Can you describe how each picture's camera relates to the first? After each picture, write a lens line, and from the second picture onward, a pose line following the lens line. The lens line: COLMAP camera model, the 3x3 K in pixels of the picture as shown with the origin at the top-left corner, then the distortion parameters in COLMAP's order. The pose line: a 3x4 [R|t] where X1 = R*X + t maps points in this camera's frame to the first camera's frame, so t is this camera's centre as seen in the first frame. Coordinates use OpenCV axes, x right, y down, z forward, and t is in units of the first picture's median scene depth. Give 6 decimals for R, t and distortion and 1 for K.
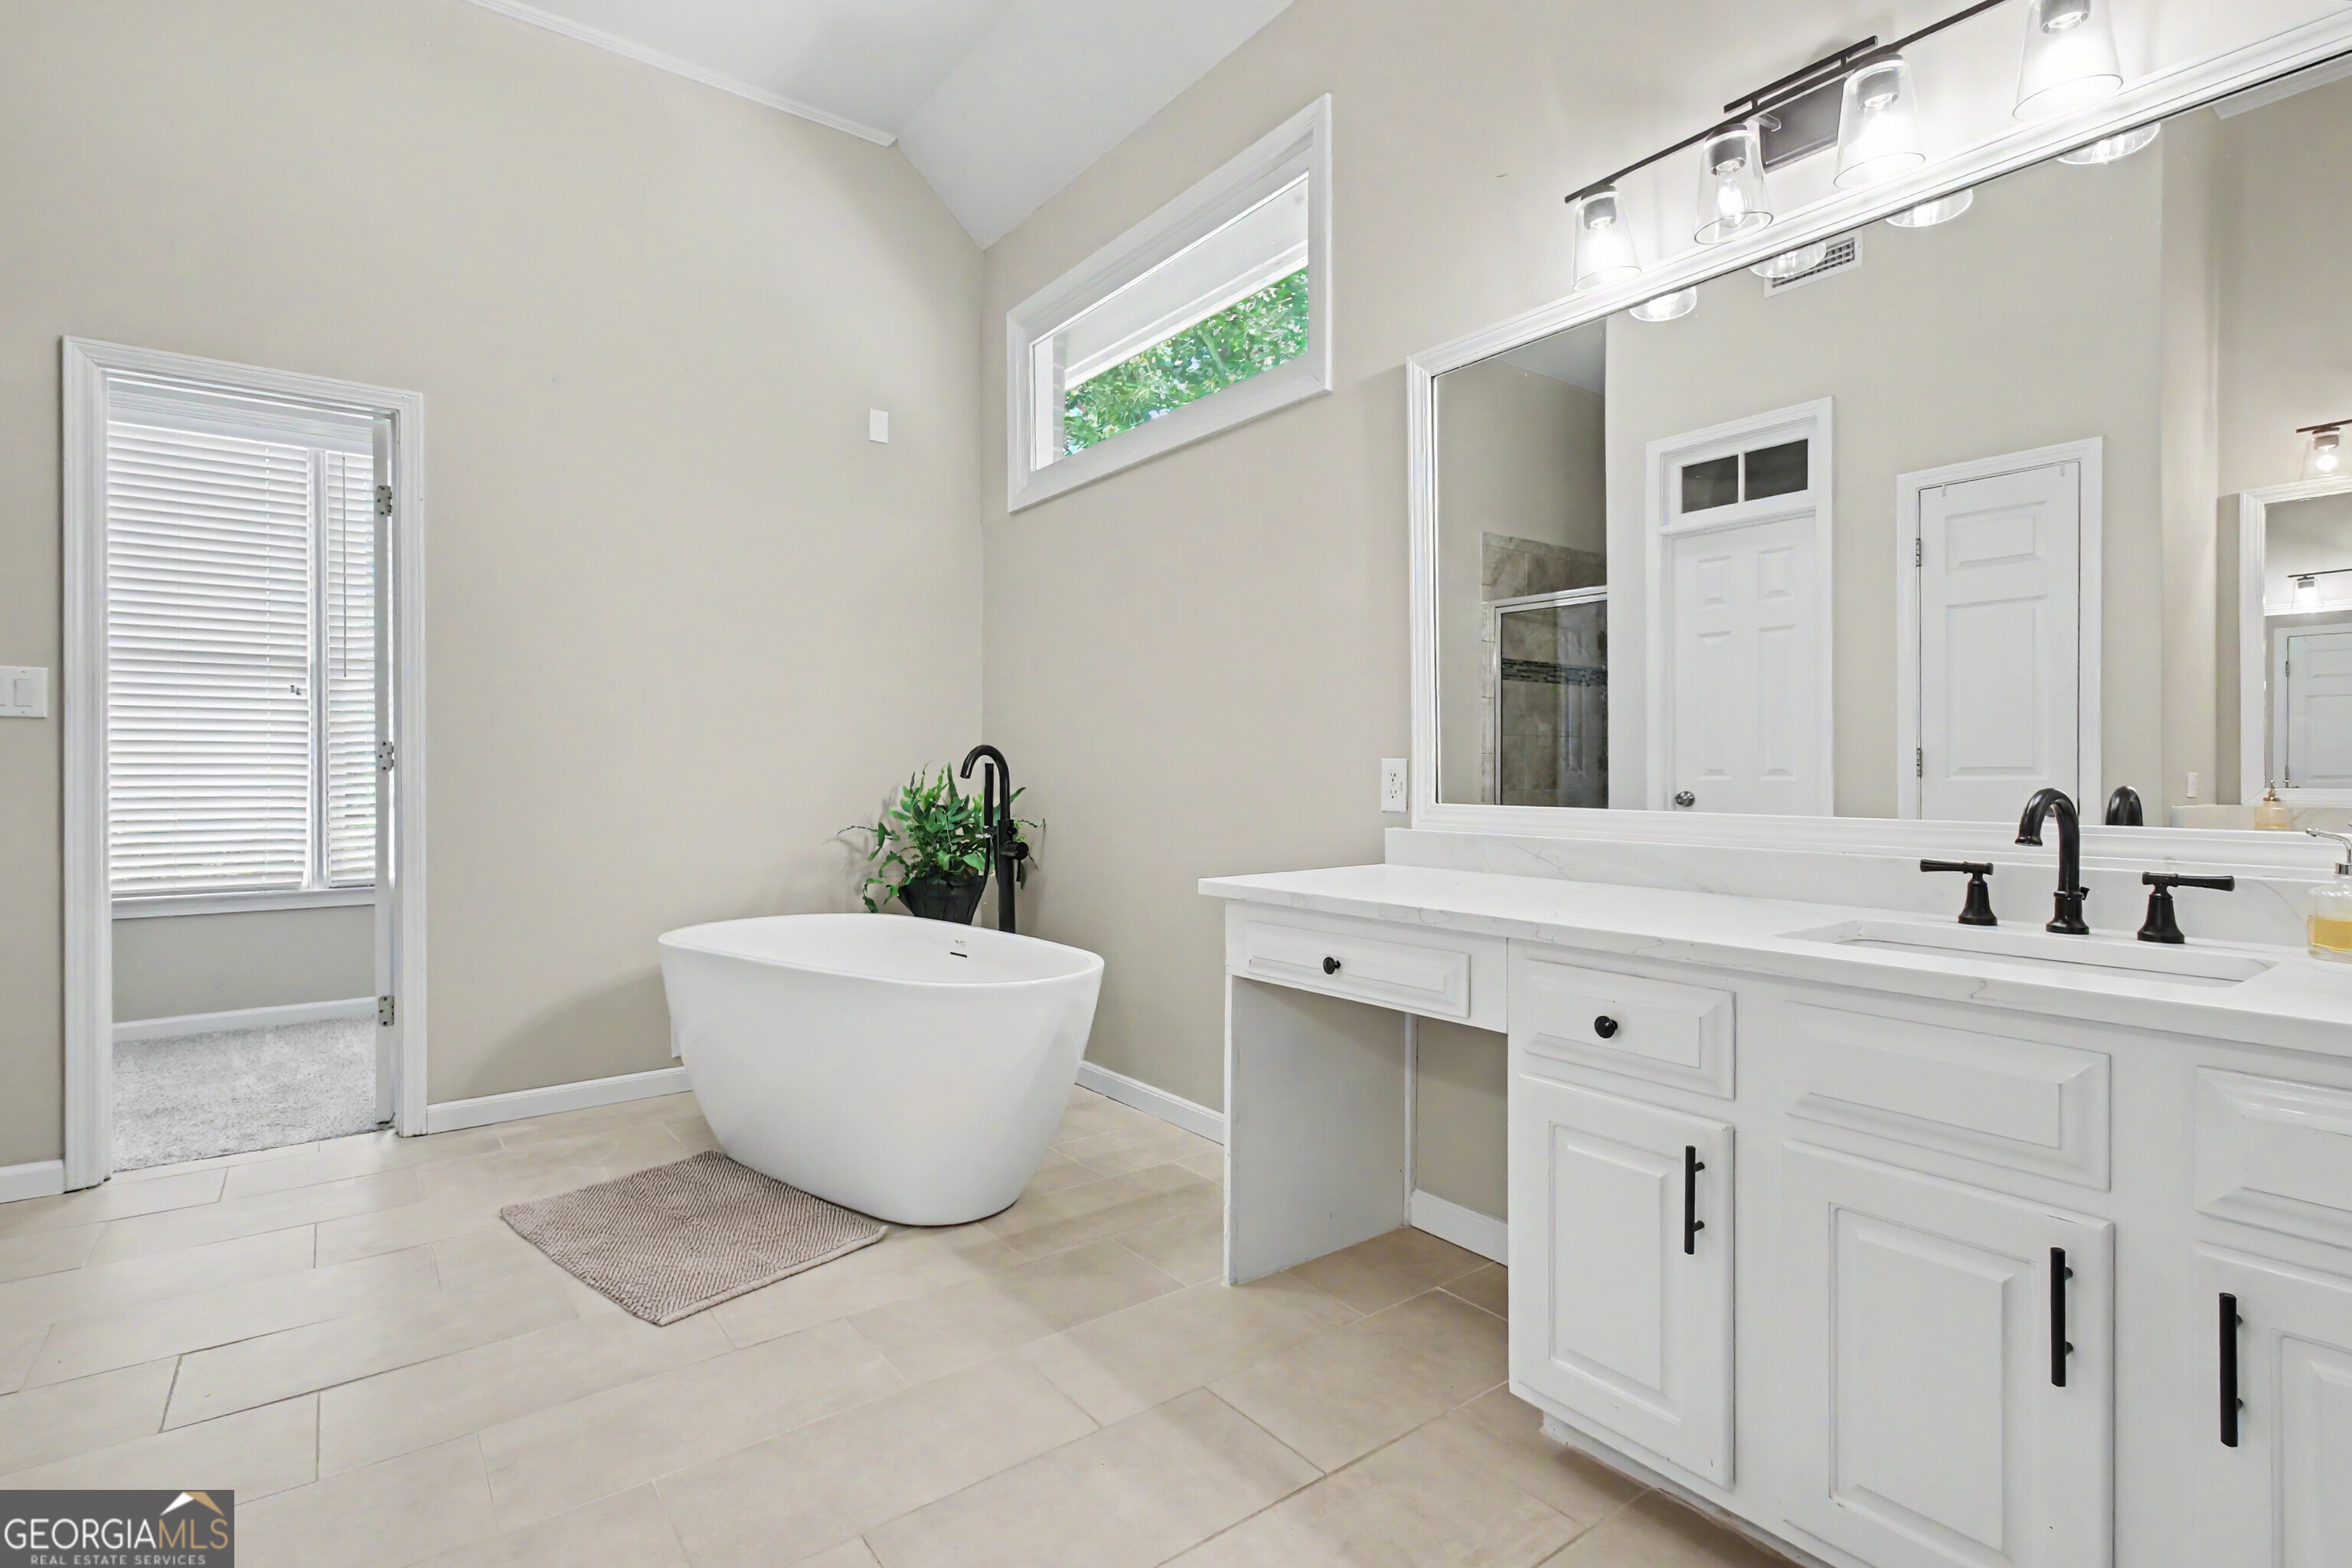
lens RADIAL K [[1140.2, 0, 1178.1], [0, 1140.2, 773.6], [0, 0, 1]] dist [0.002561, -0.000915]
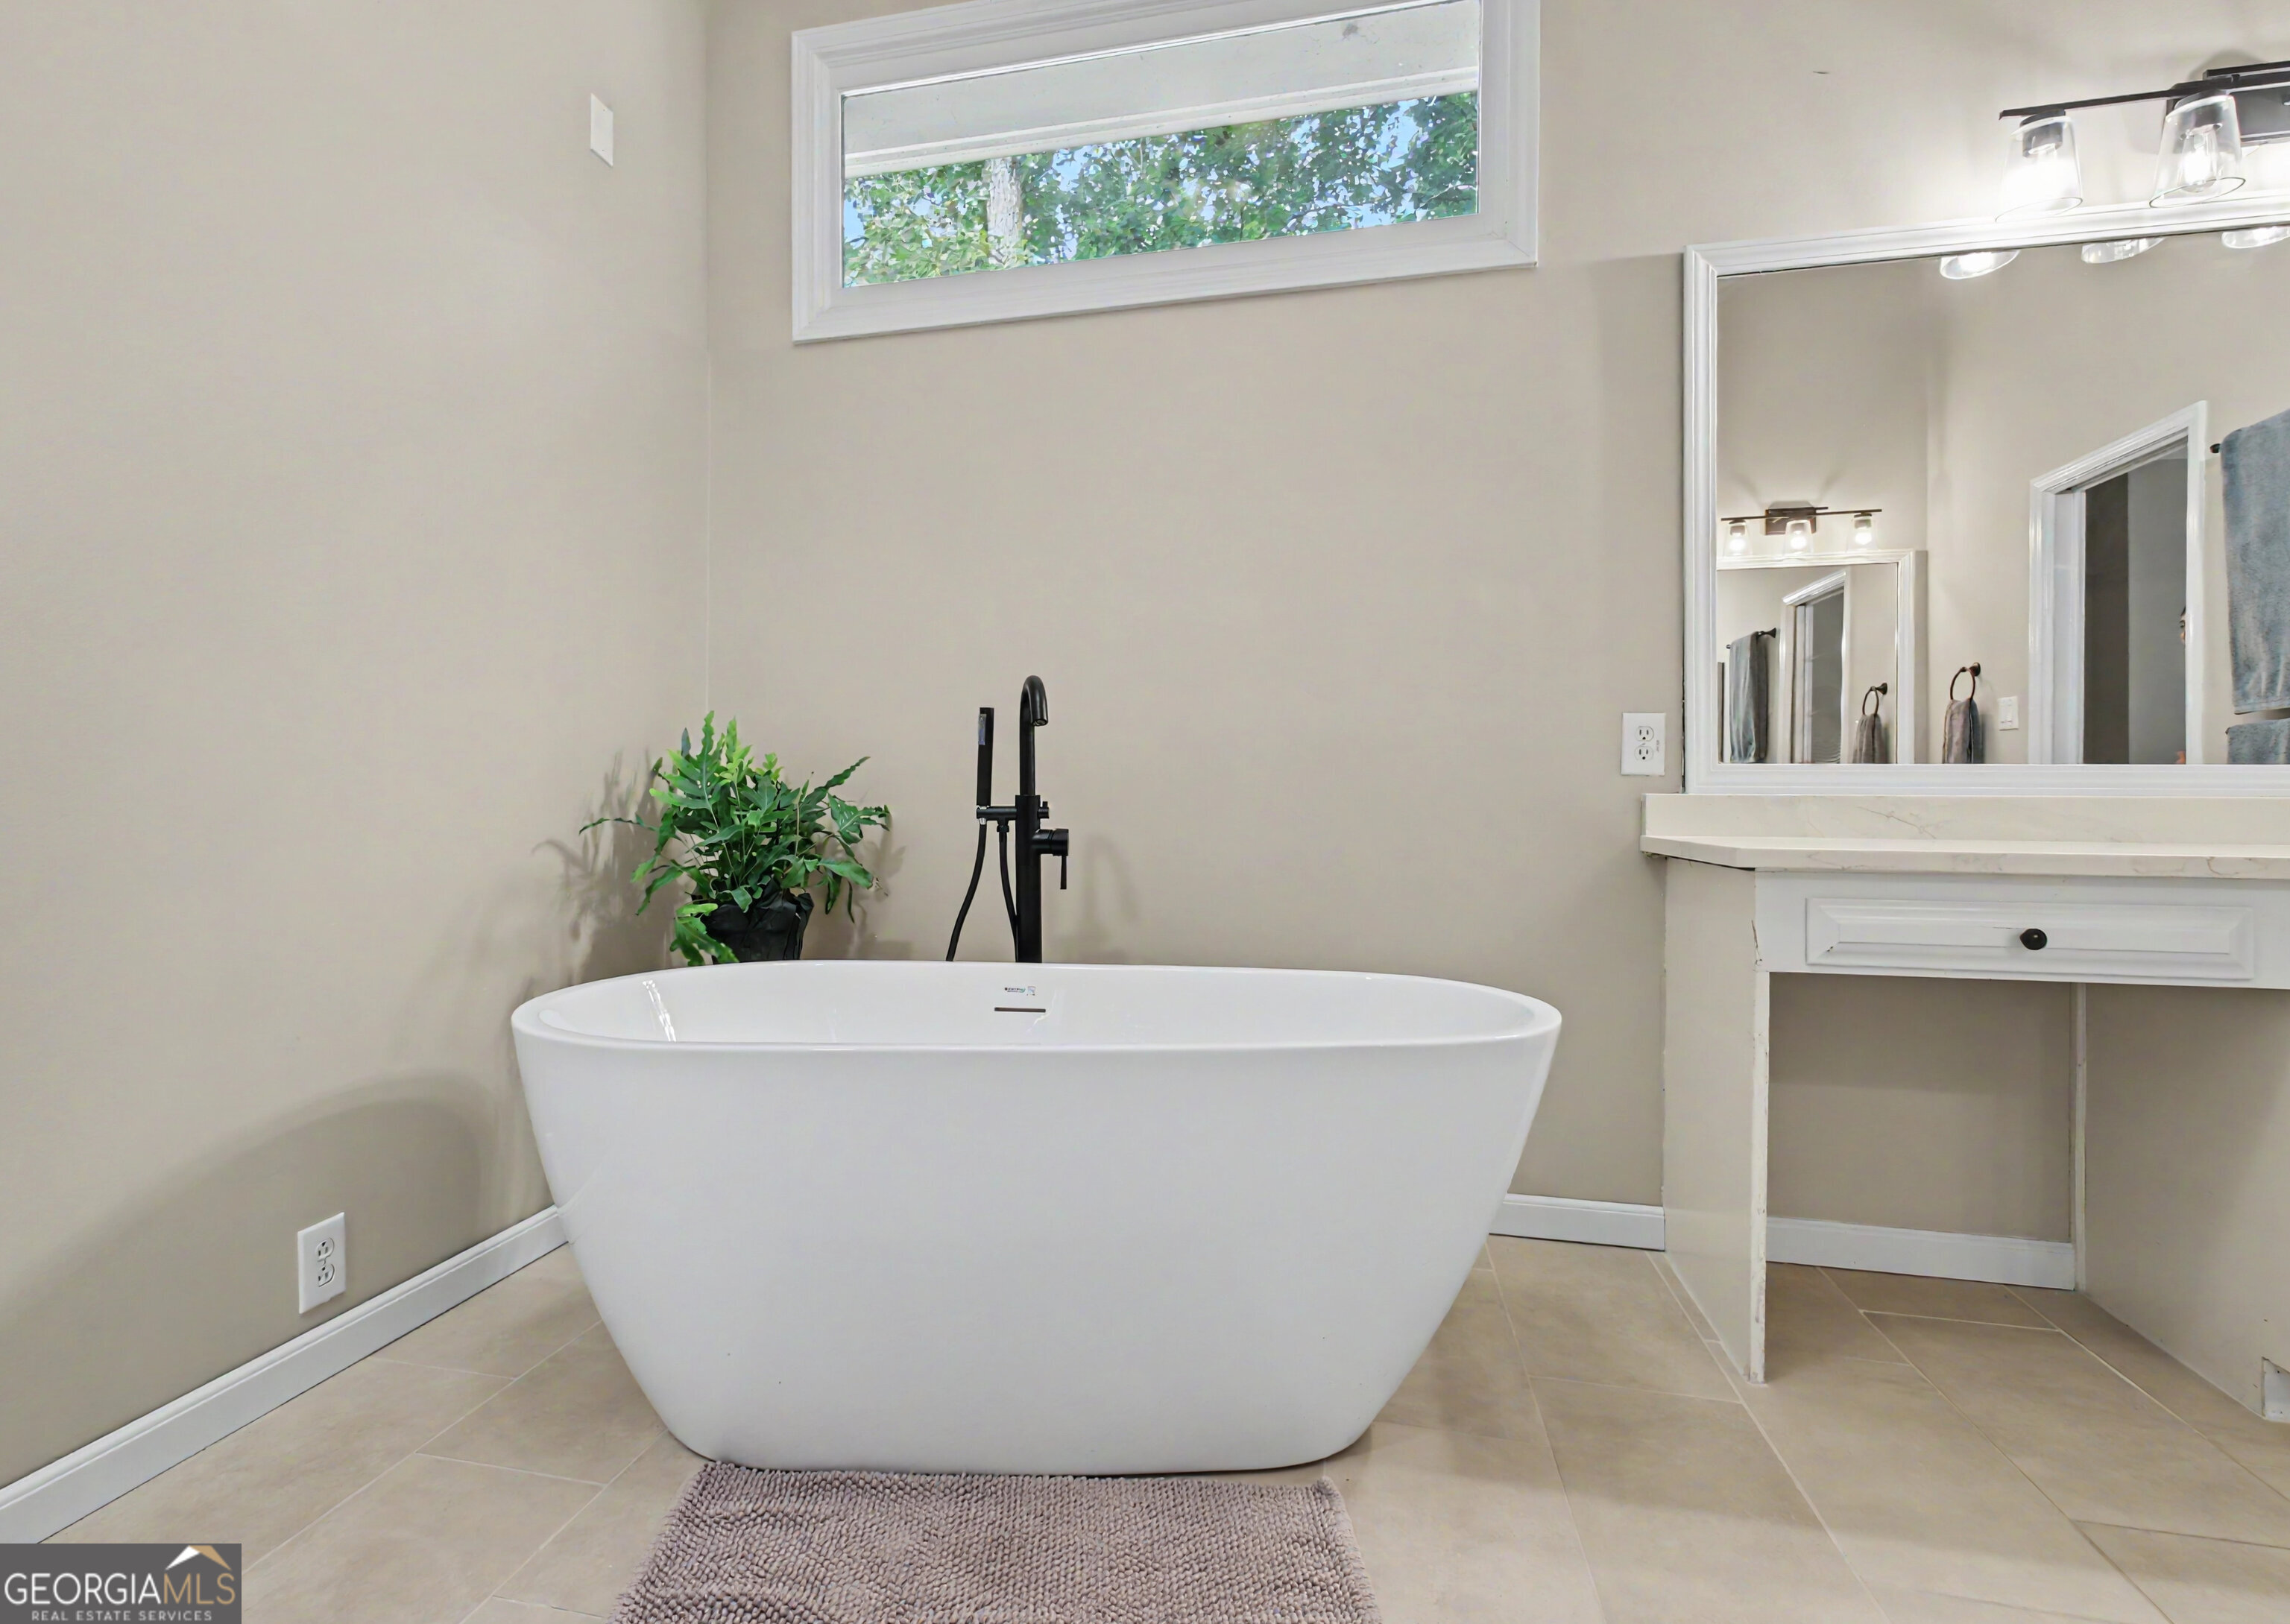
lens RADIAL K [[1148.7, 0, 1138.6], [0, 1148.7, 802.2], [0, 0, 1]] dist [0.004624, 0.000255]
pose [[0.772395, -0.000329, 0.635143, -0.551393], [-0.003573, 0.999982, 0.004864, 0.043015], [-0.635133, -0.006026, 0.772380, 0.484603]]
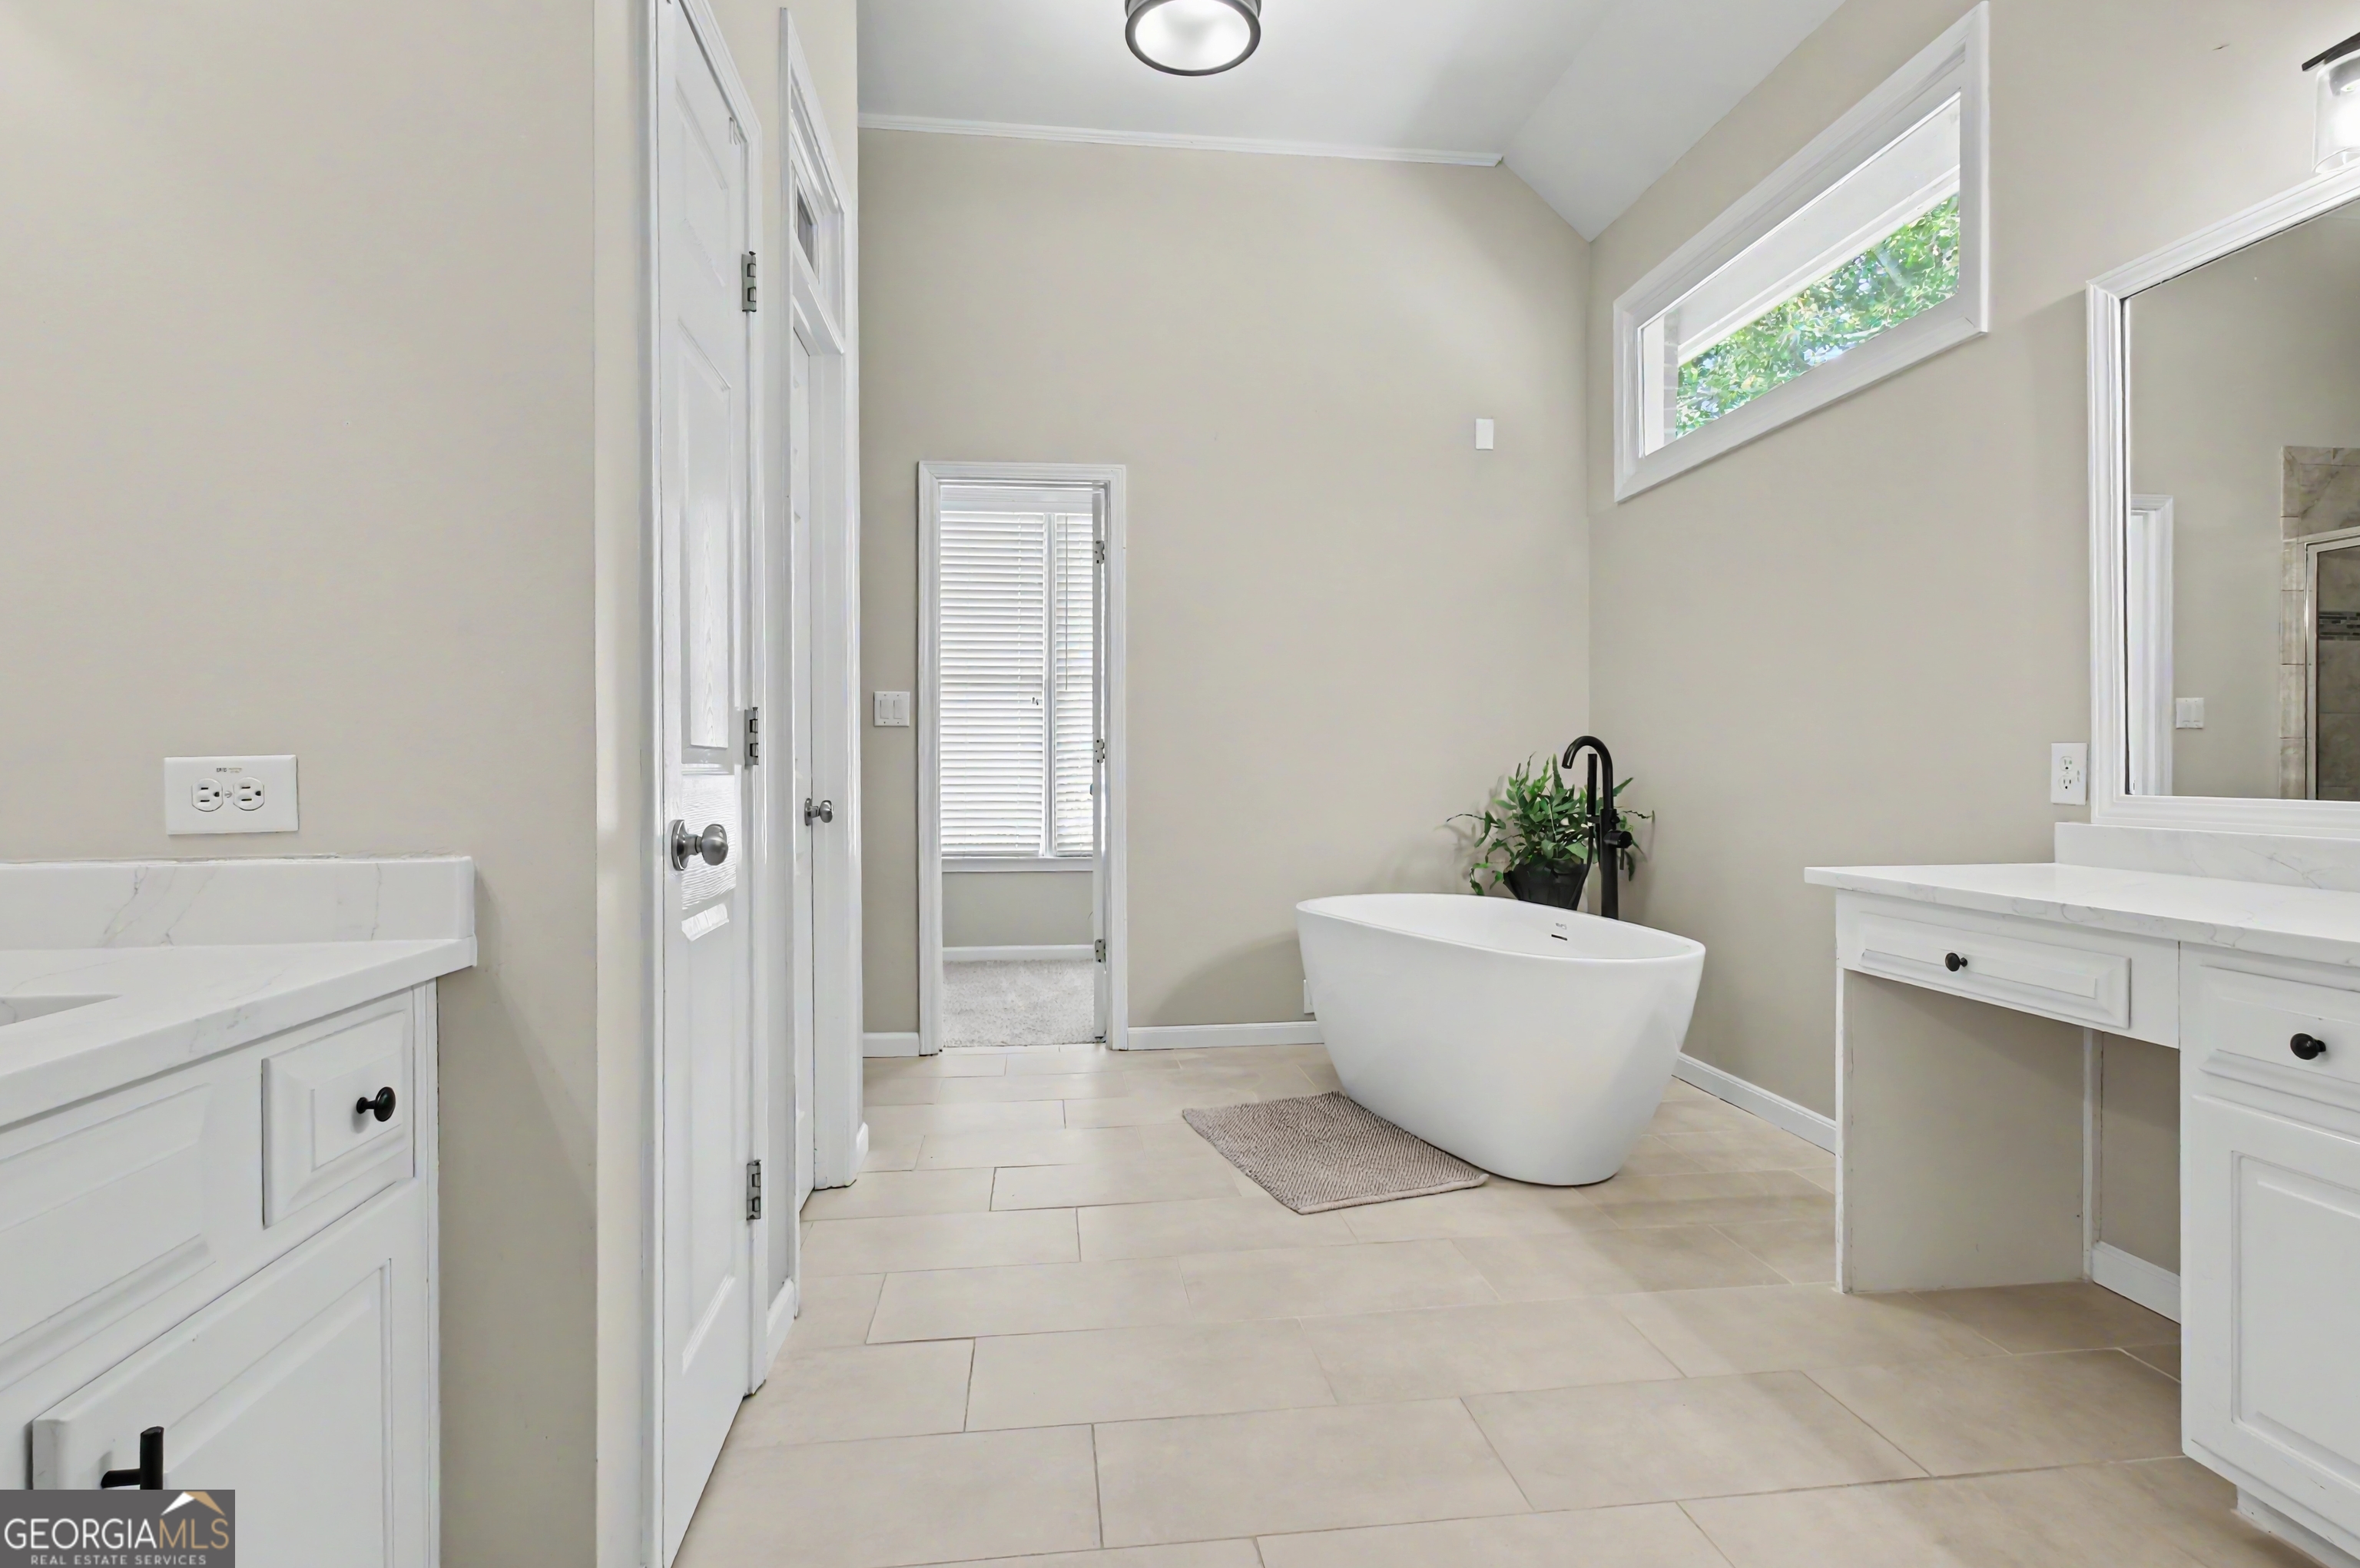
lens RADIAL K [[1173.8, 0, 1184.3], [0, 1173.8, 777.0], [0, 0, 1]] dist [-0.003561, 0.006653]
pose [[0.870566, 0.002300, -0.492046, 0.035561], [0.001026, 0.999978, 0.006490, 0.005008], [0.492050, -0.006155, 0.870545, -0.098866]]
